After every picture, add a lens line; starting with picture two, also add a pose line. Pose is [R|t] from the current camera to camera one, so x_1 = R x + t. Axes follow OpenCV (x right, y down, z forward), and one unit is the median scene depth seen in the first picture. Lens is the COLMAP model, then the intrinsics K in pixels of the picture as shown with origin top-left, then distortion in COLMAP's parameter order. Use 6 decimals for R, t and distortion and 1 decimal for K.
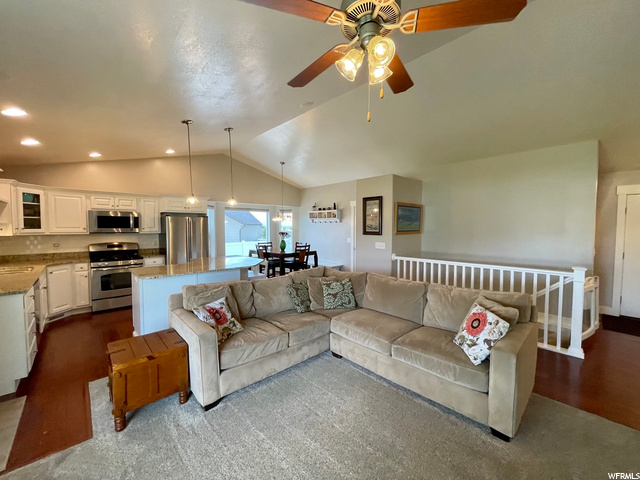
lens RADIAL K [[259.0, 0, 318.6], [0, 259.0, 238.0], [0, 0, 1]] dist [-0.000104, -0.000123]
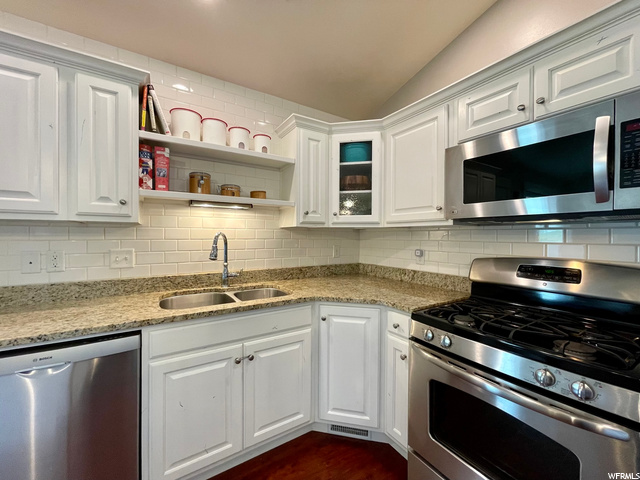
lens RADIAL K [[259.0, 0, 318.6], [0, 259.0, 238.0], [0, 0, 1]] dist [-0.000104, -0.000123]
pose [[-0.181106, 0.006506, -0.983442, -0.546061], [-0.046059, 0.998825, 0.015090, 0.003278], [0.982384, 0.048030, -0.180594, 0.906317]]
